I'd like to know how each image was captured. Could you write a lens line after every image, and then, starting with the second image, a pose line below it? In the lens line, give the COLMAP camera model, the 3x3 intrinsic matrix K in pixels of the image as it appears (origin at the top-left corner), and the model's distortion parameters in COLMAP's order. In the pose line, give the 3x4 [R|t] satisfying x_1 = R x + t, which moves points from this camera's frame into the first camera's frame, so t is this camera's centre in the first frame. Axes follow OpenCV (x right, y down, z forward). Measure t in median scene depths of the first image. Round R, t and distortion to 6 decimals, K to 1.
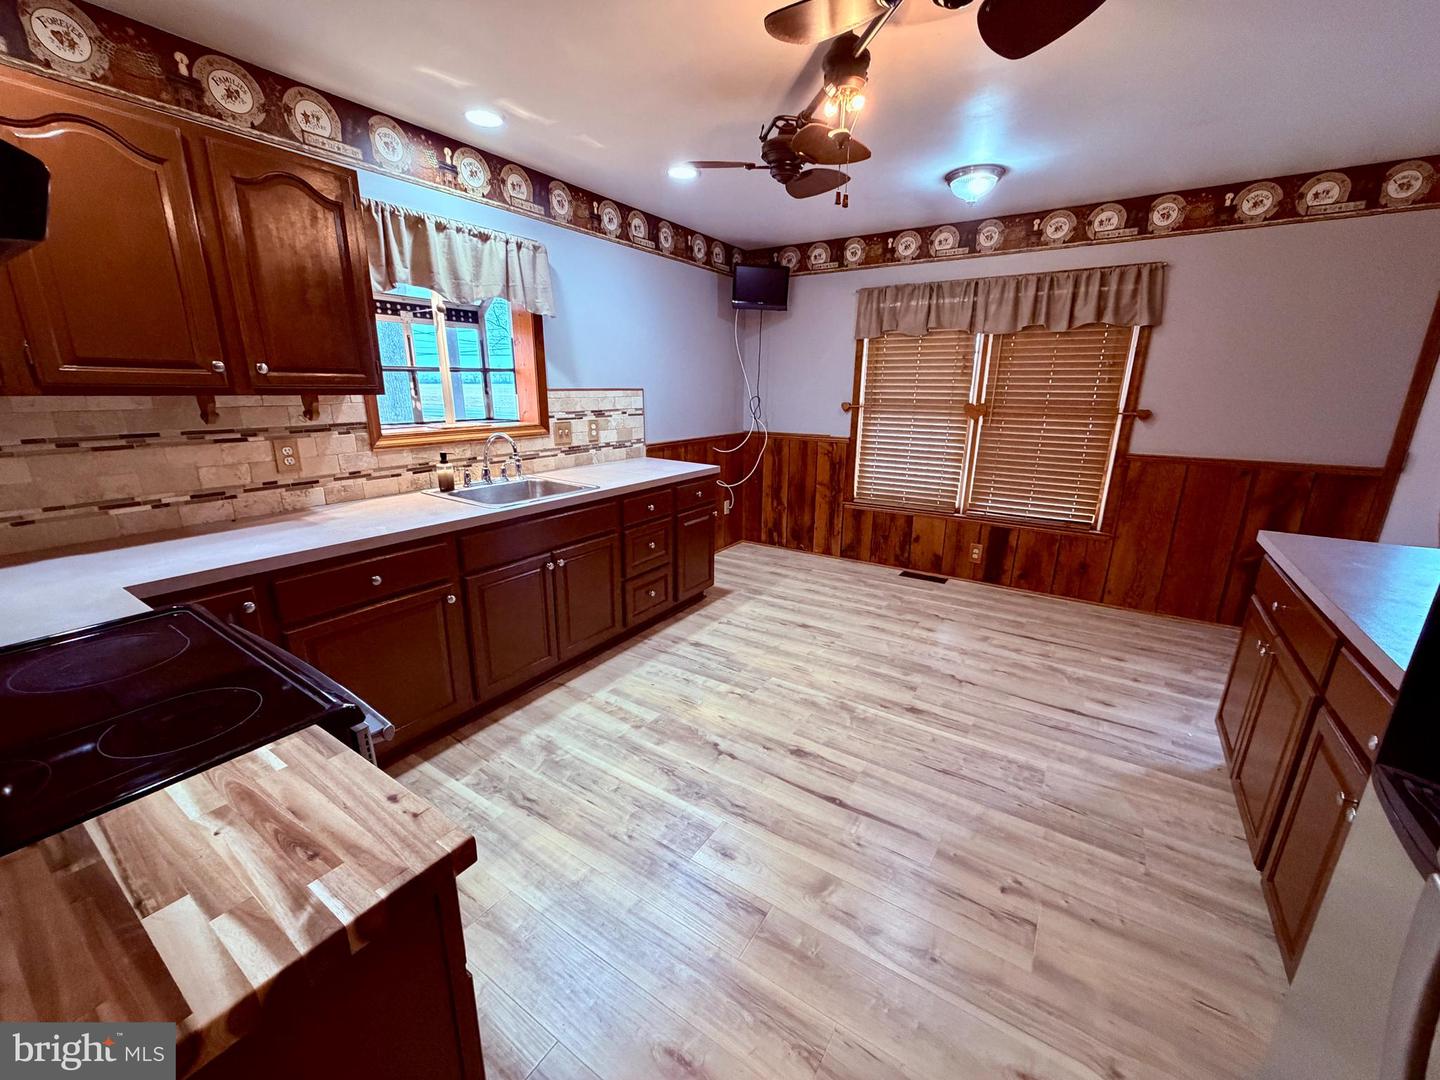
lens RADIAL K [[572.4, 0, 716.5], [0, 572.4, 539.9], [0, 0, 1]] dist [0.000909, -0.000255]
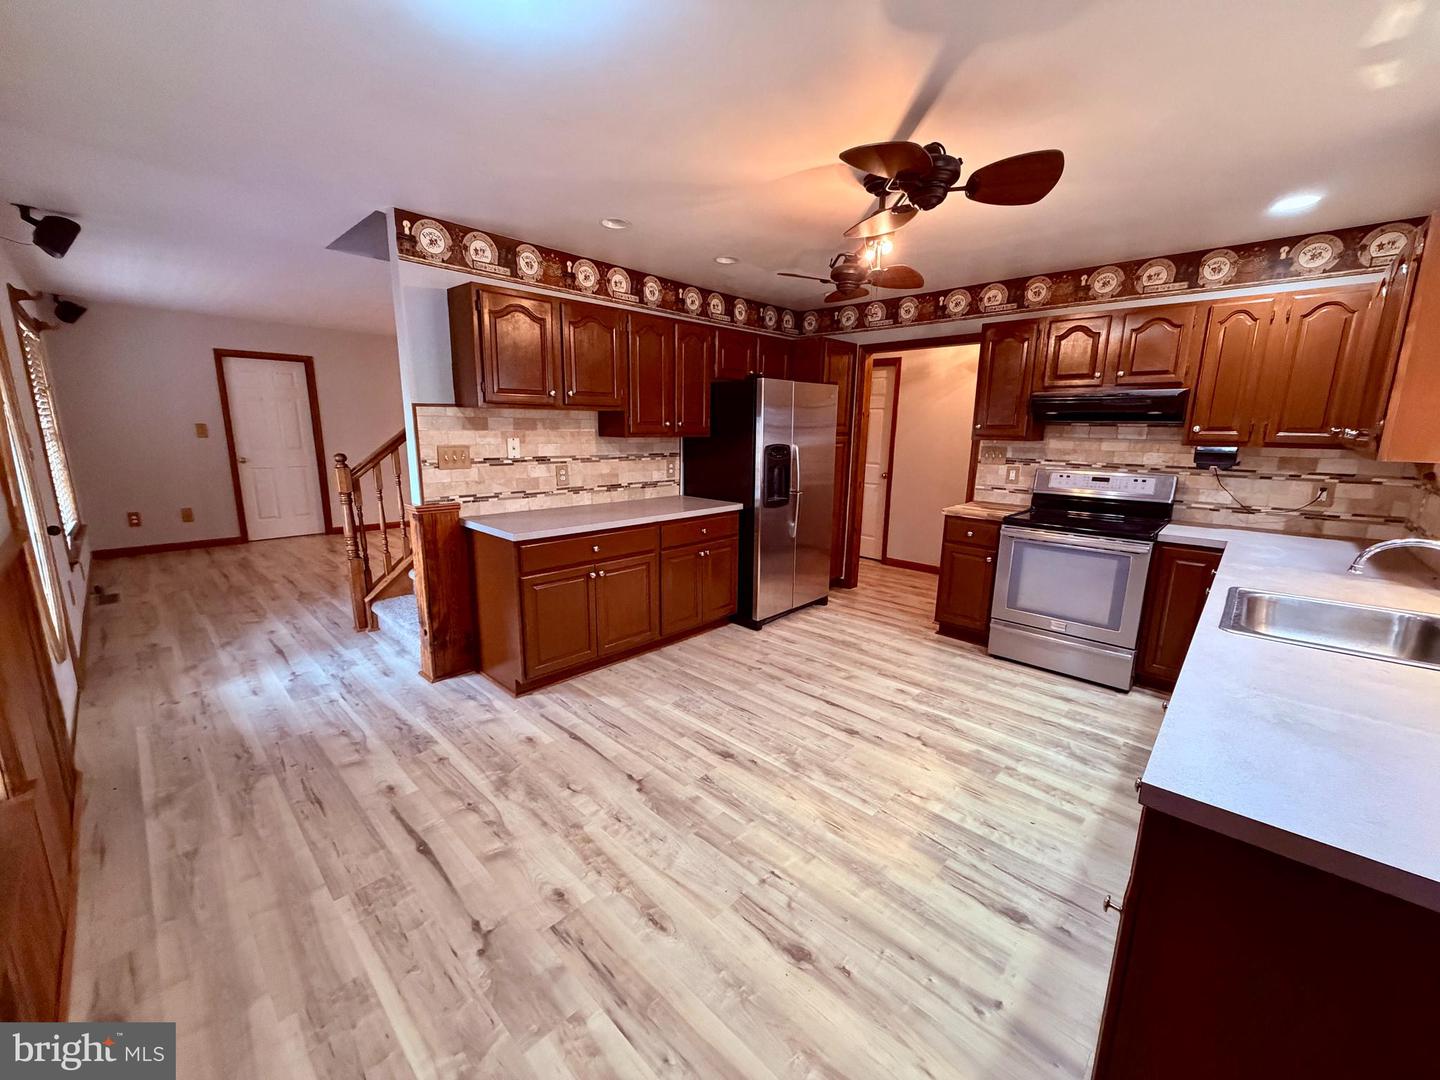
lens RADIAL K [[572.4, 0, 716.5], [0, 572.4, 539.9], [0, 0, 1]] dist [0.000909, -0.000255]
pose [[-0.984107, -0.057193, 0.168116, 0.204749], [0.024616, 0.893639, 0.448111, -0.454817], [-0.175864, 0.445128, -0.878028, 1.619616]]
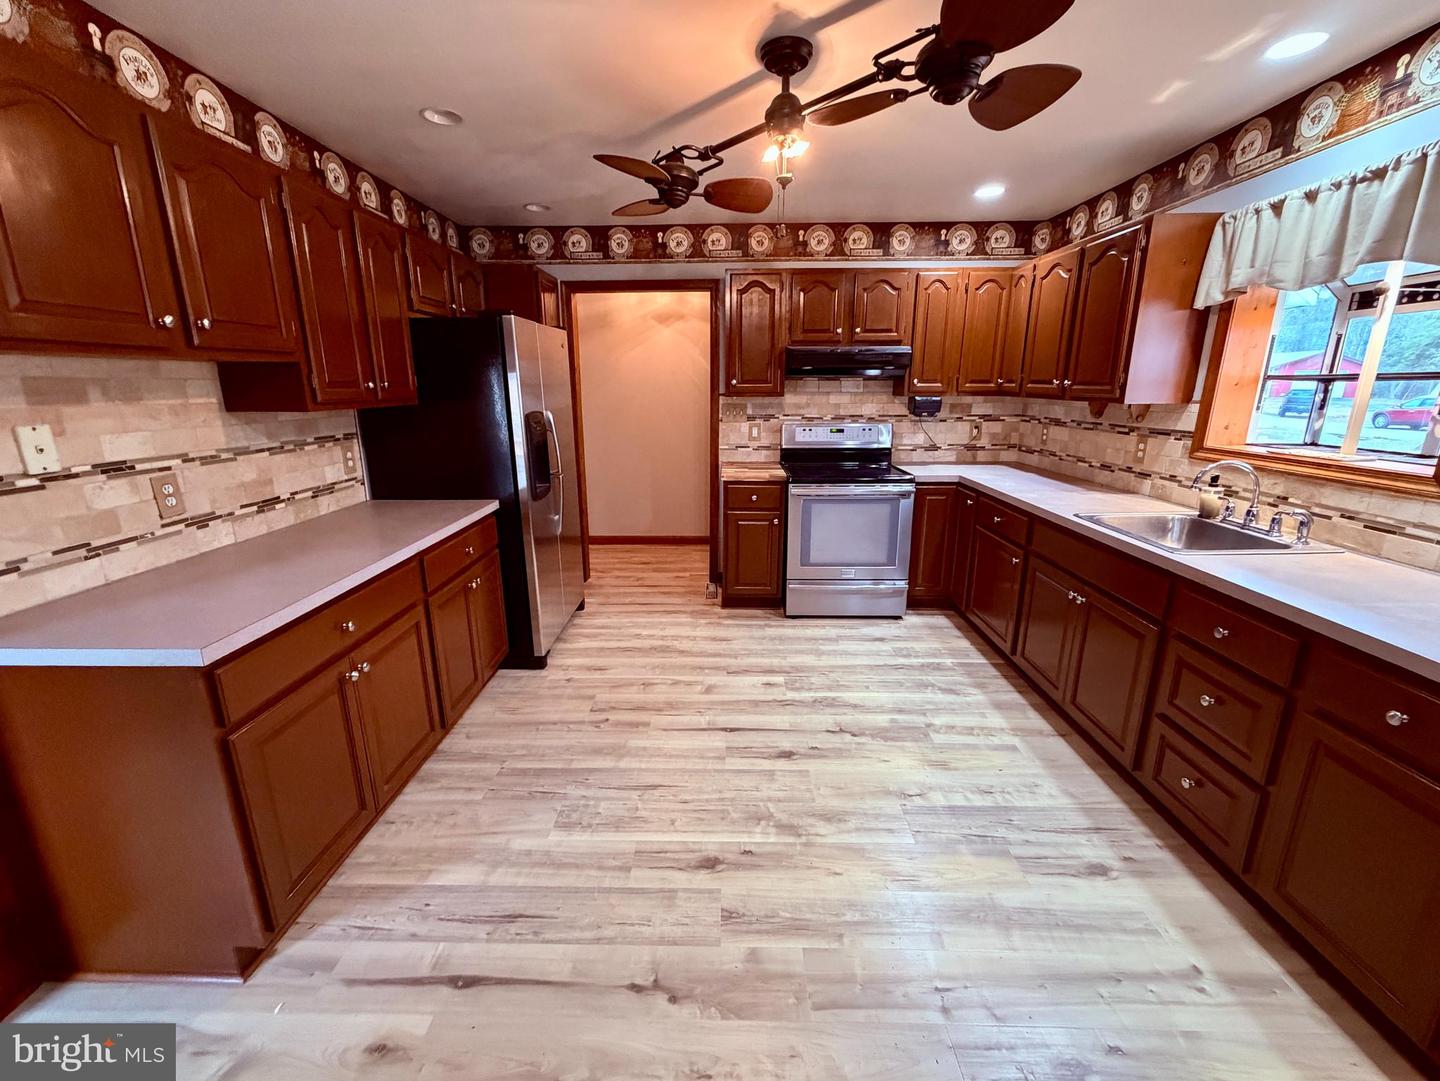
lens RADIAL K [[600.5, 0, 716.7], [0, 600.5, 541.2], [0, 0, 1]] dist [-0.000603, -0.000010]
pose [[-0.841892, 0.129537, -0.523869, 0.633072], [-0.148395, 0.877767, 0.455526, -0.357088], [0.518843, 0.461243, -0.719762, 1.278097]]
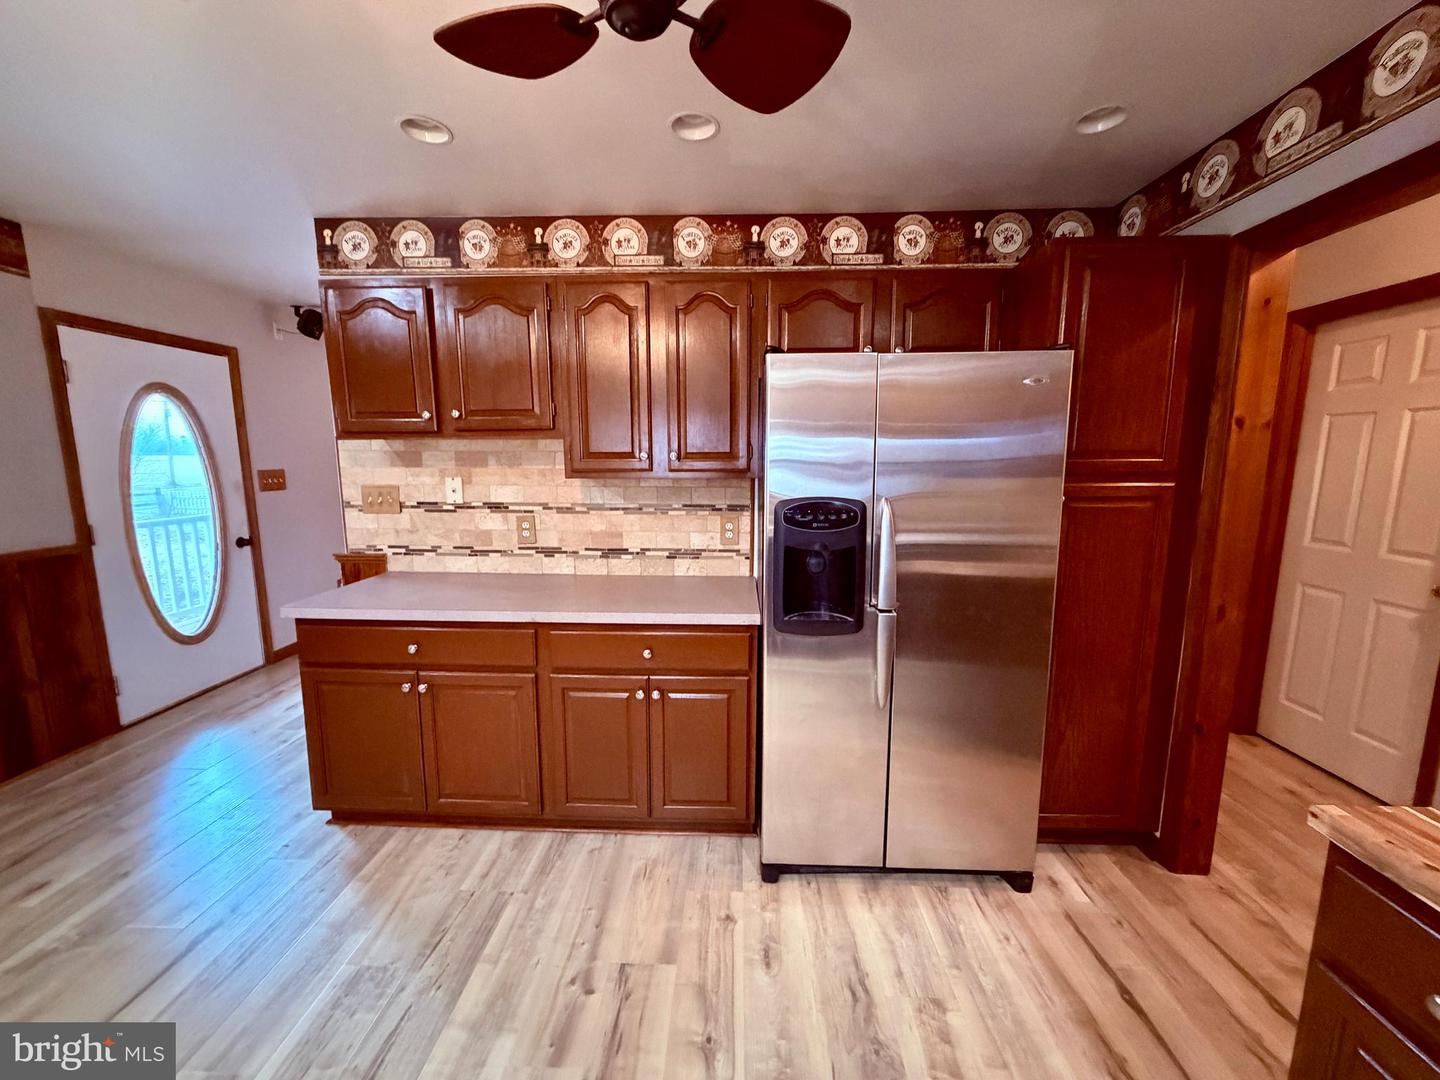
lens RADIAL K [[572.4, 0, 716.5], [0, 572.4, 539.9], [0, 0, 1]] dist [0.000909, -0.000255]
pose [[-0.519916, -0.130807, 0.844143, -0.182956], [0.220655, 0.934102, 0.280651, -0.180390], [-0.825226, 0.332180, -0.456791, 0.618190]]
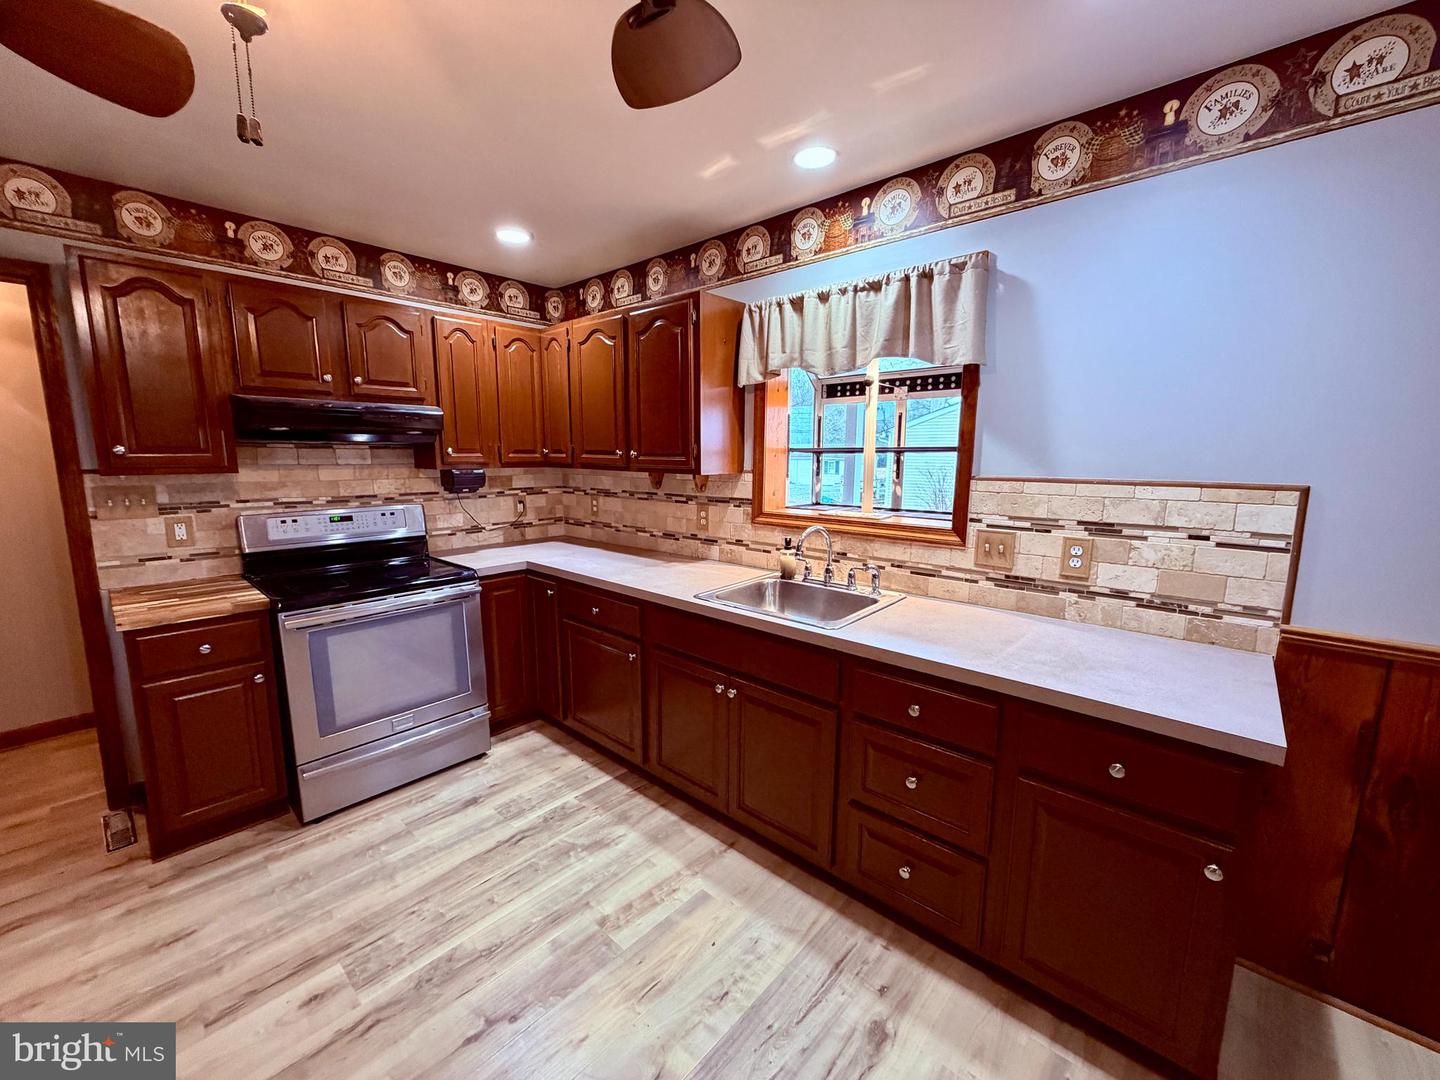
lens RADIAL K [[572.4, 0, 716.5], [0, 572.4, 539.9], [0, 0, 1]] dist [0.000909, -0.000255]
pose [[-0.150085, 0.139069, -0.978843, 0.441492], [-0.266178, 0.947818, 0.175474, -0.275206], [0.952168, 0.286882, -0.105236, 0.964691]]
